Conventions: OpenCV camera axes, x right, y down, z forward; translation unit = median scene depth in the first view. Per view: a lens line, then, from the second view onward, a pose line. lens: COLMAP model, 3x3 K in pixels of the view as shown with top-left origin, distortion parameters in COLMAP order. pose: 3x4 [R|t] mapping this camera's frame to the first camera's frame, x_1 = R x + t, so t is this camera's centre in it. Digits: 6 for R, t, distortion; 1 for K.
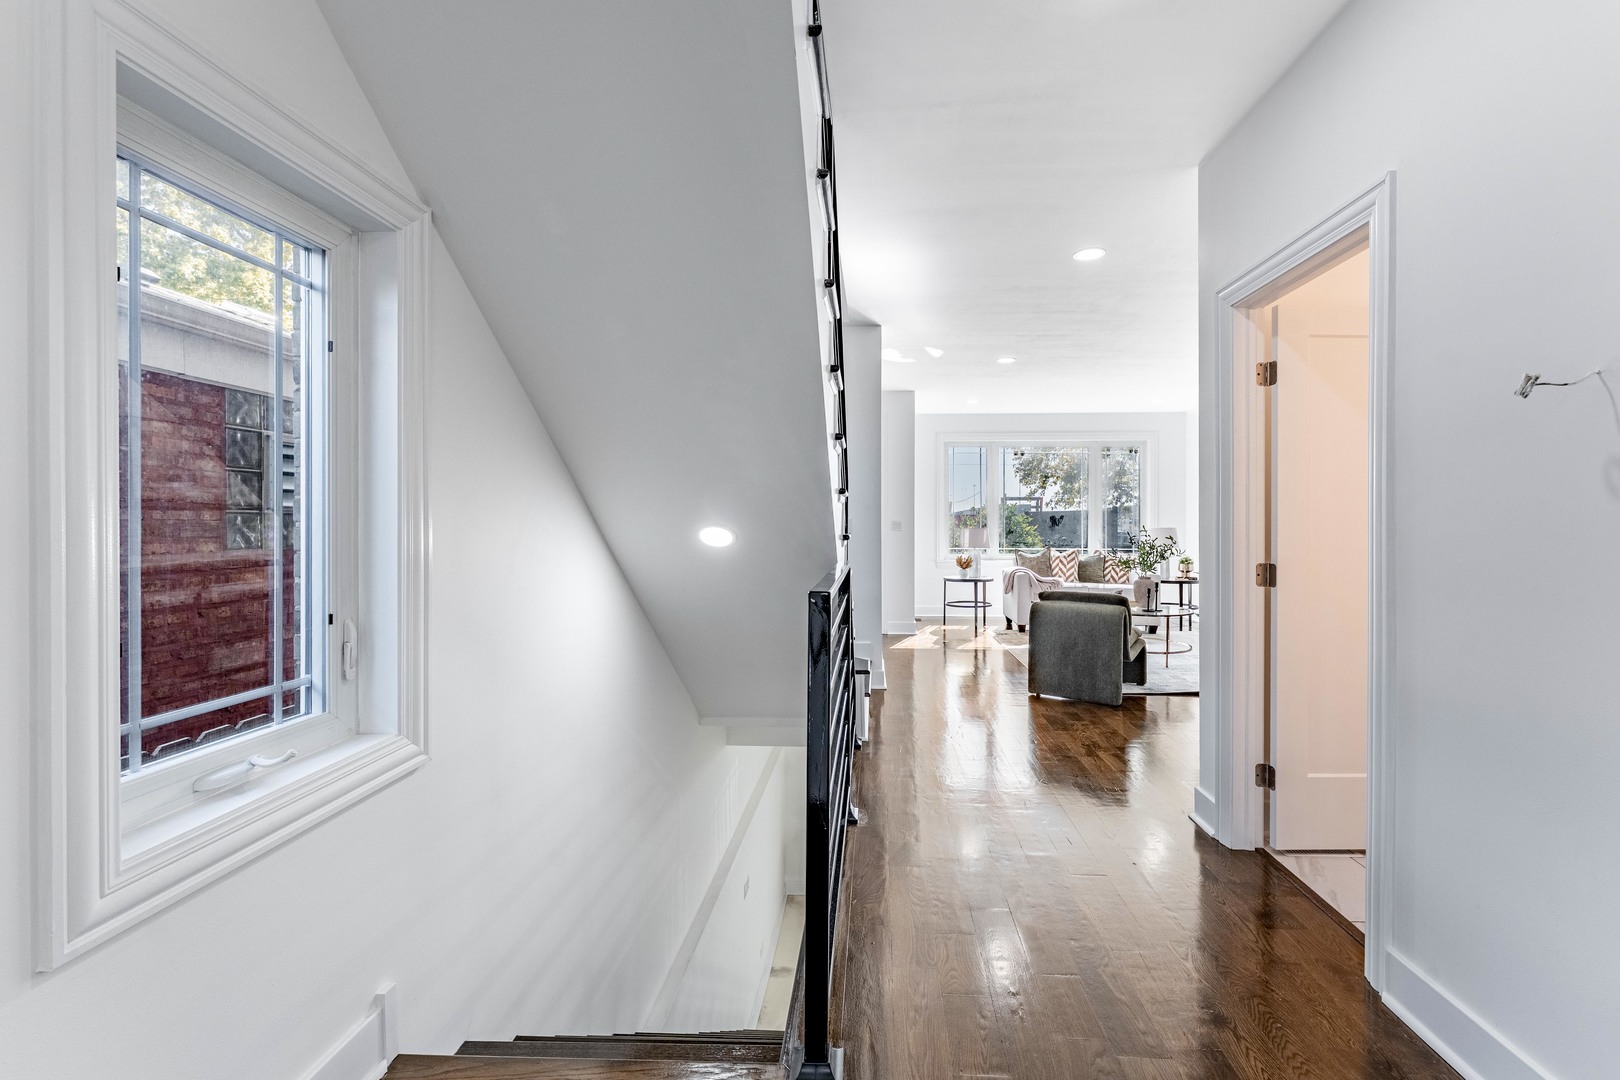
lens RADIAL K [[667.8, 0, 820.4], [0, 667.8, 534.5], [0, 0, 1]] dist [0.002538, -0.000198]
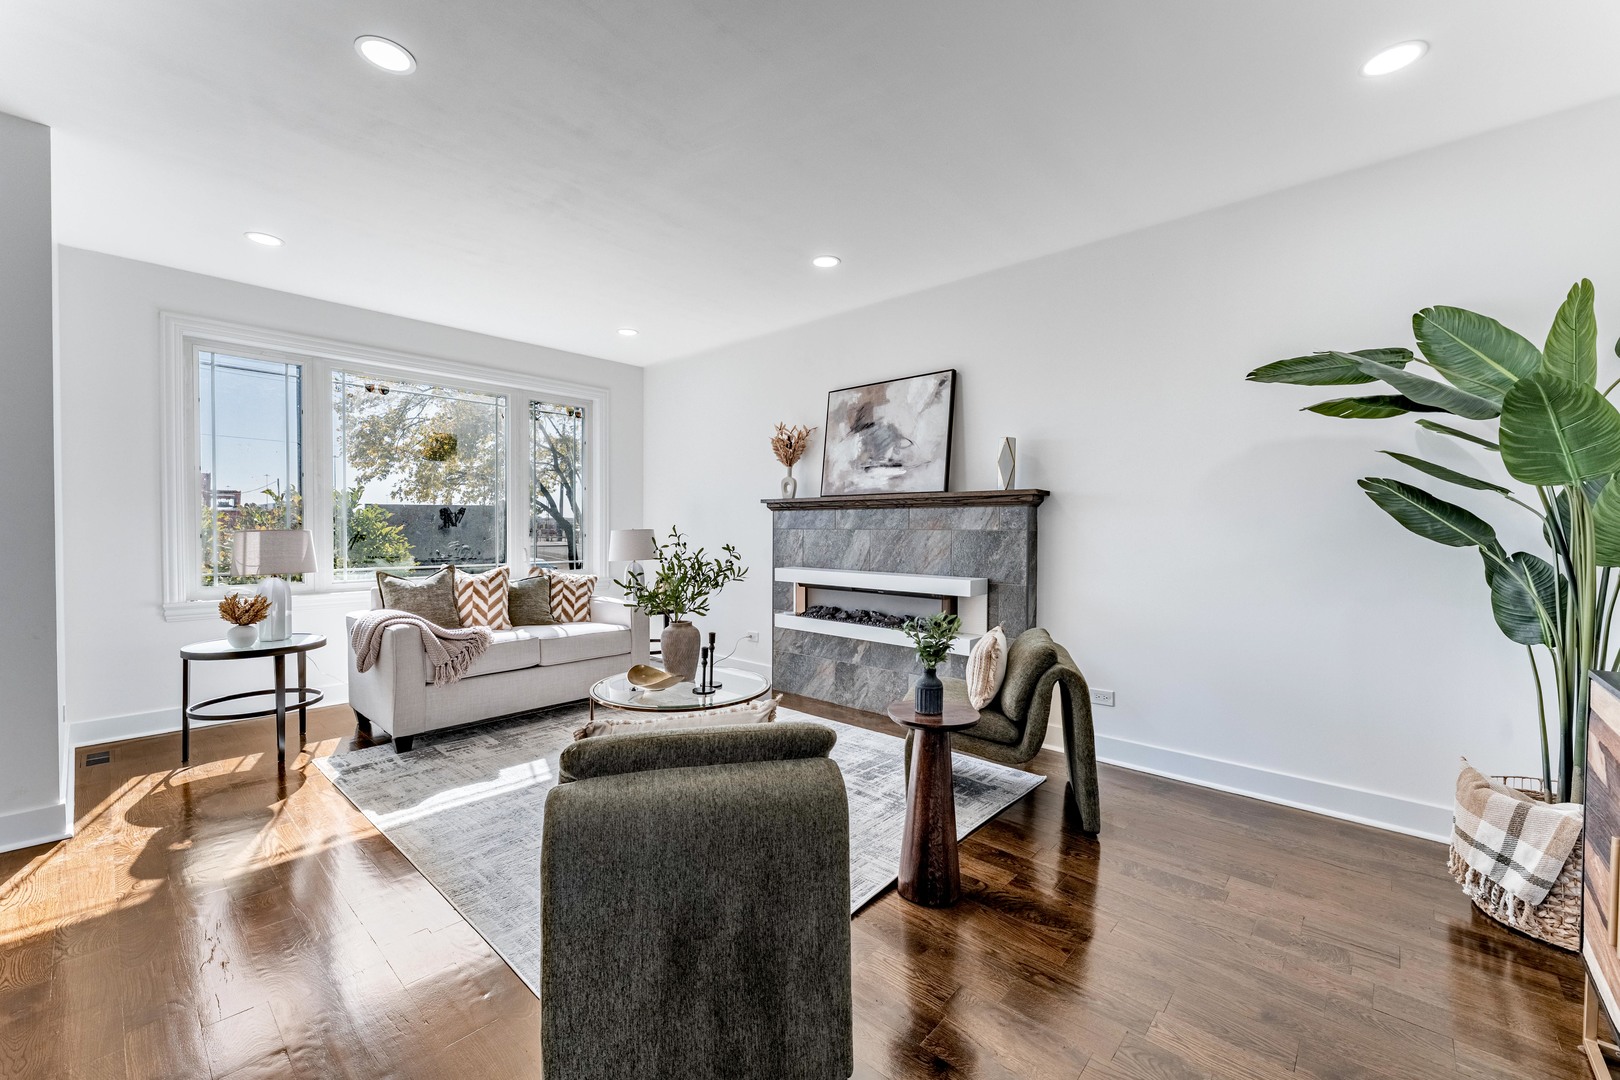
lens RADIAL K [[667.8, 0, 820.4], [0, 667.8, 534.5], [0, 0, 1]] dist [0.002538, -0.000198]
pose [[0.607956, -0.005951, 0.793948, 0.099440], [0.007976, 0.999967, 0.001387, -0.004230], [-0.793930, 0.005489, 0.607984, 0.444237]]
